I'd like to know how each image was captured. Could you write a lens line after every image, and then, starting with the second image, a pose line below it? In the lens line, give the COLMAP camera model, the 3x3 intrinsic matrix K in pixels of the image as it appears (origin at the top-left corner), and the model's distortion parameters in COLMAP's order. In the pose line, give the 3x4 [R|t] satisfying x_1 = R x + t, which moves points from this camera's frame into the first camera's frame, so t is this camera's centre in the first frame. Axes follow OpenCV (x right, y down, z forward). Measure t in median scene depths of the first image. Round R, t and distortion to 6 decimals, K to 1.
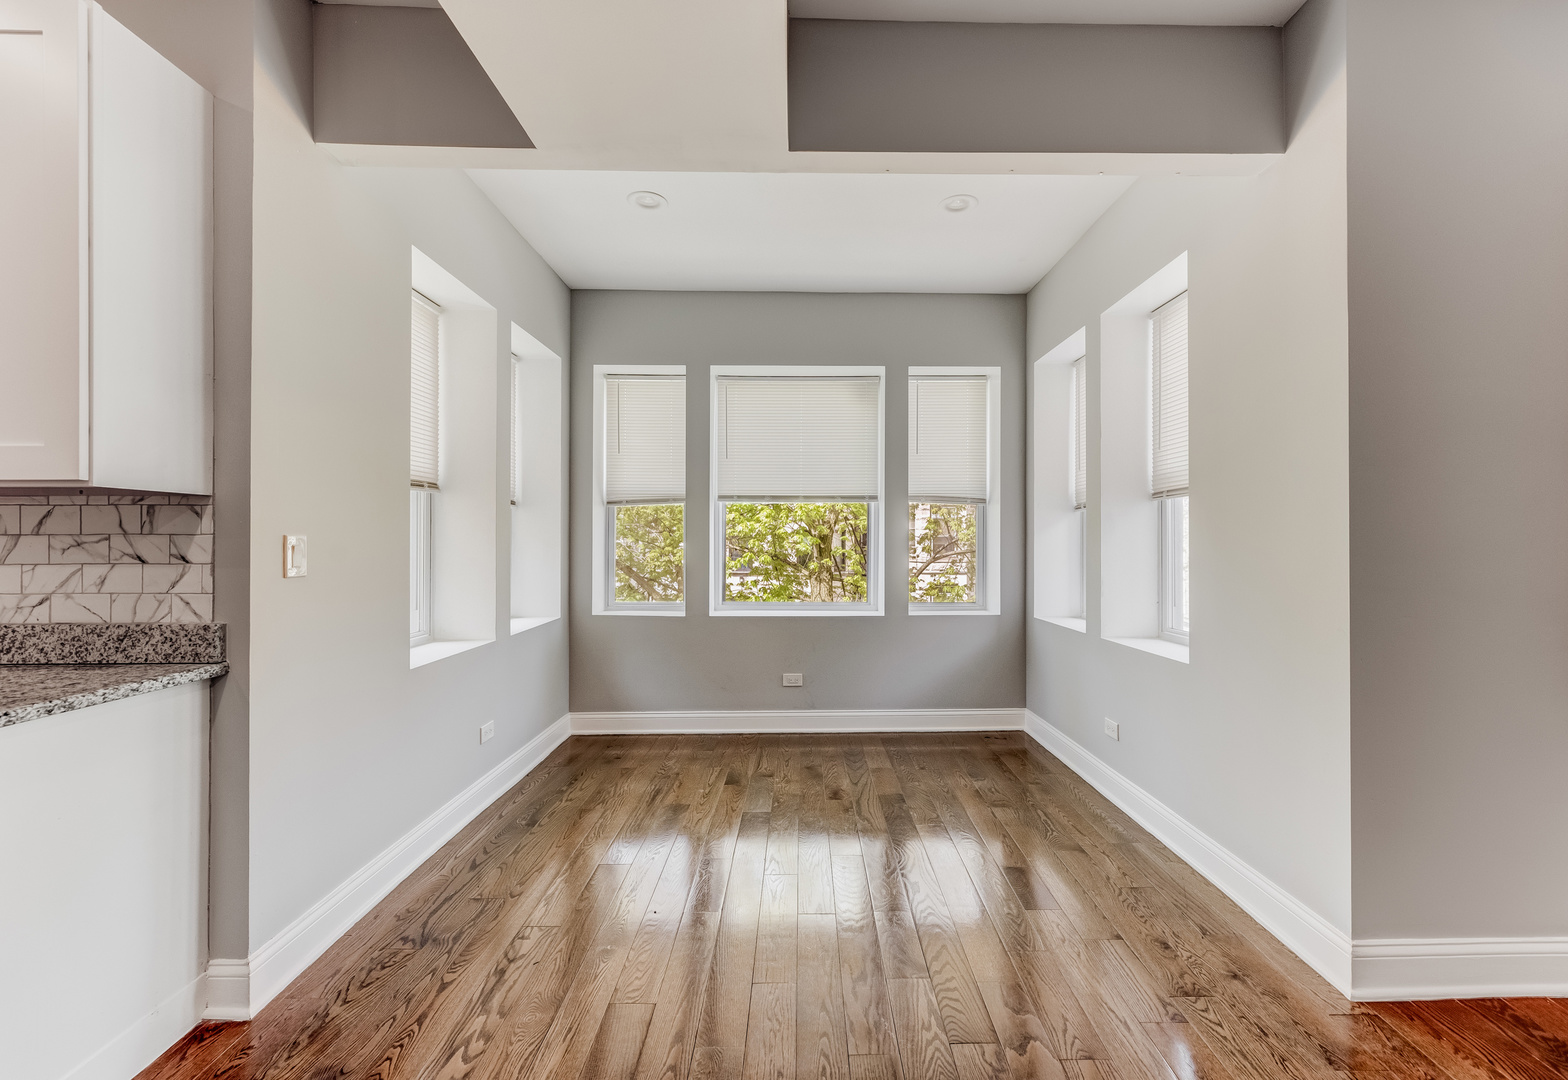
lens RADIAL K [[651.5, 0, 793.5], [0, 651.5, 539.8], [0, 0, 1]] dist [0.000742, -0.000034]
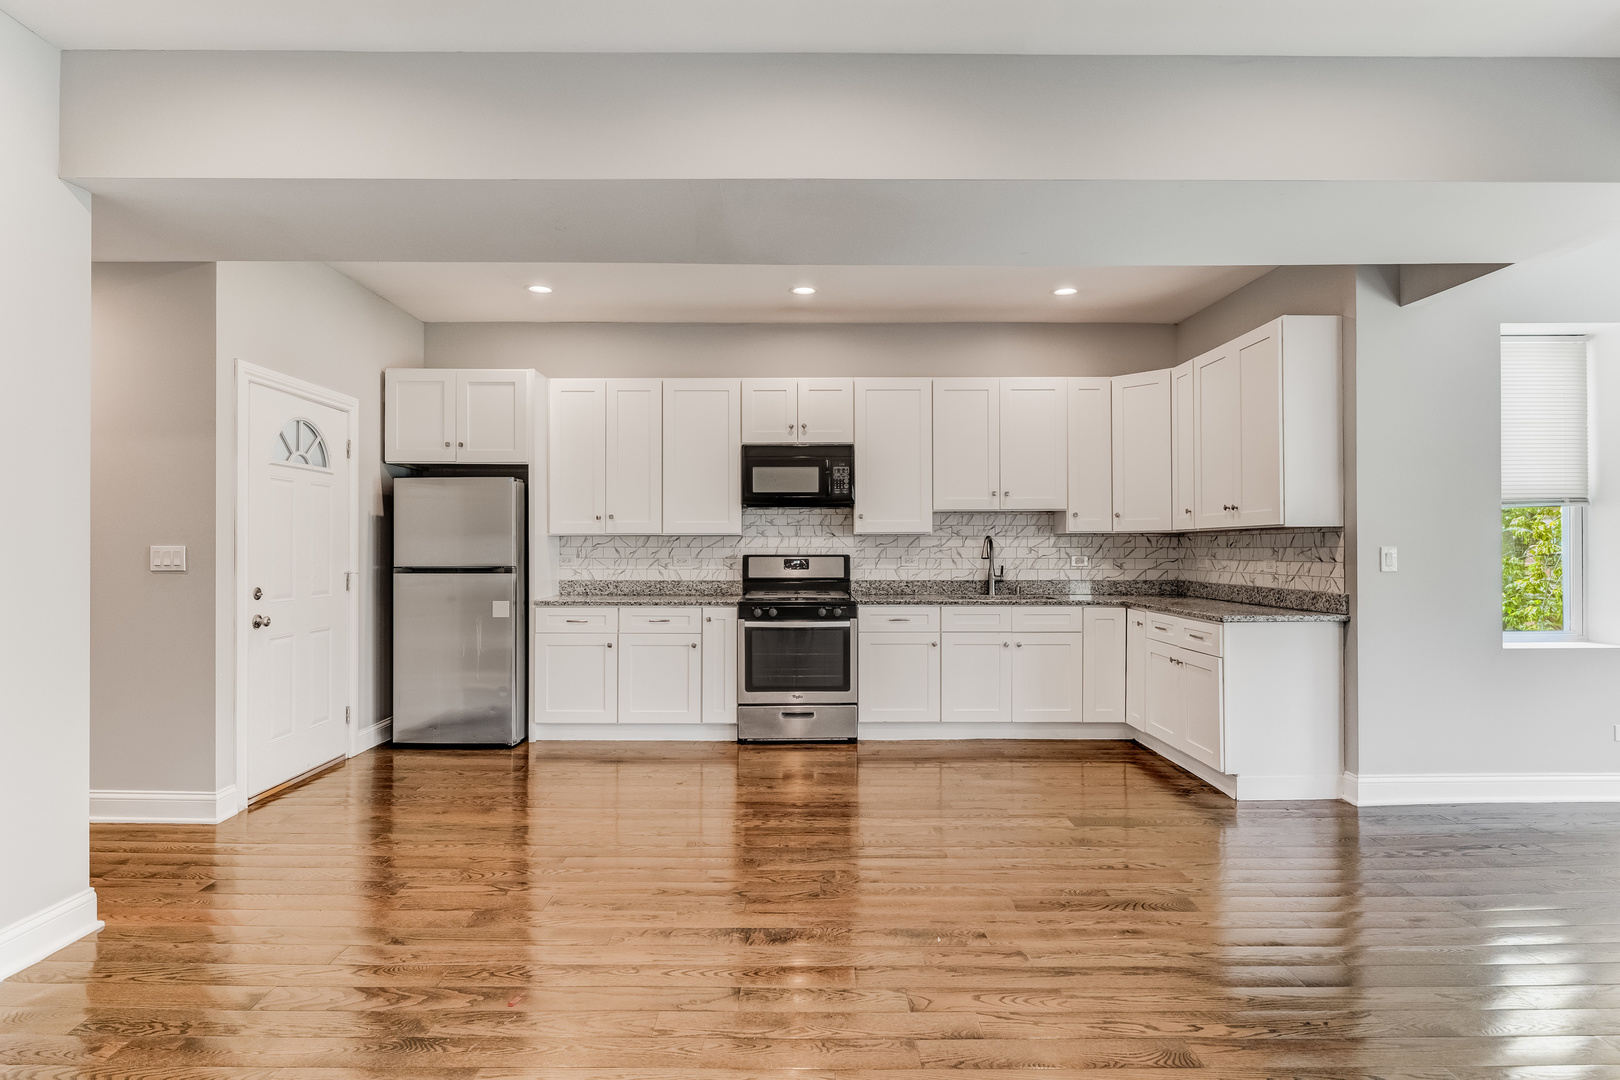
lens RADIAL K [[851.8, 0, 805.3], [0, 851.8, 540.9], [0, 0, 1]] dist [-0.001867, -0.001212]
pose [[-0.002963, -0.009596, -0.999950, 1.603303], [0.003818, 0.999947, -0.009607, -0.008491], [0.999988, -0.003846, -0.002927, -0.567306]]
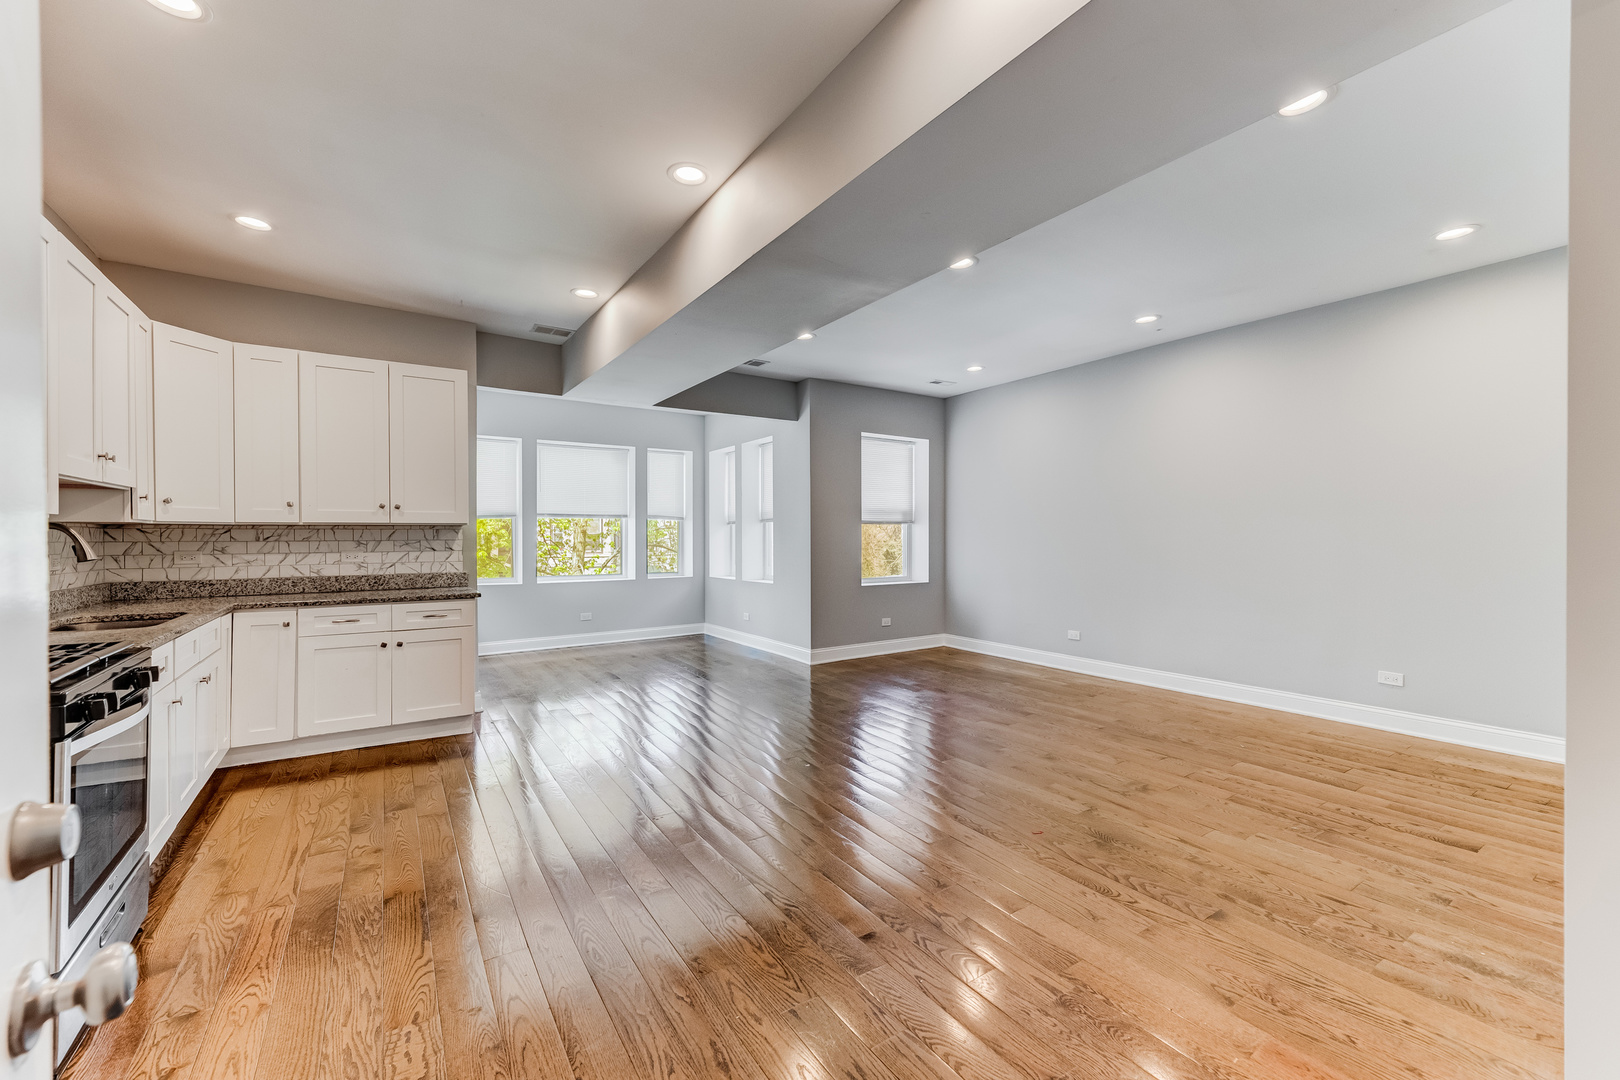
lens RADIAL K [[650.6, 0, 810.0], [0, 650.6, 537.9], [0, 0, 1]] dist [0.001290, 0.000062]
pose [[0.834708, -0.005052, 0.550669, -1.183023], [0.003228, 0.999986, 0.004280, -0.023520], [-0.550683, -0.001795, 0.834713, -2.109441]]
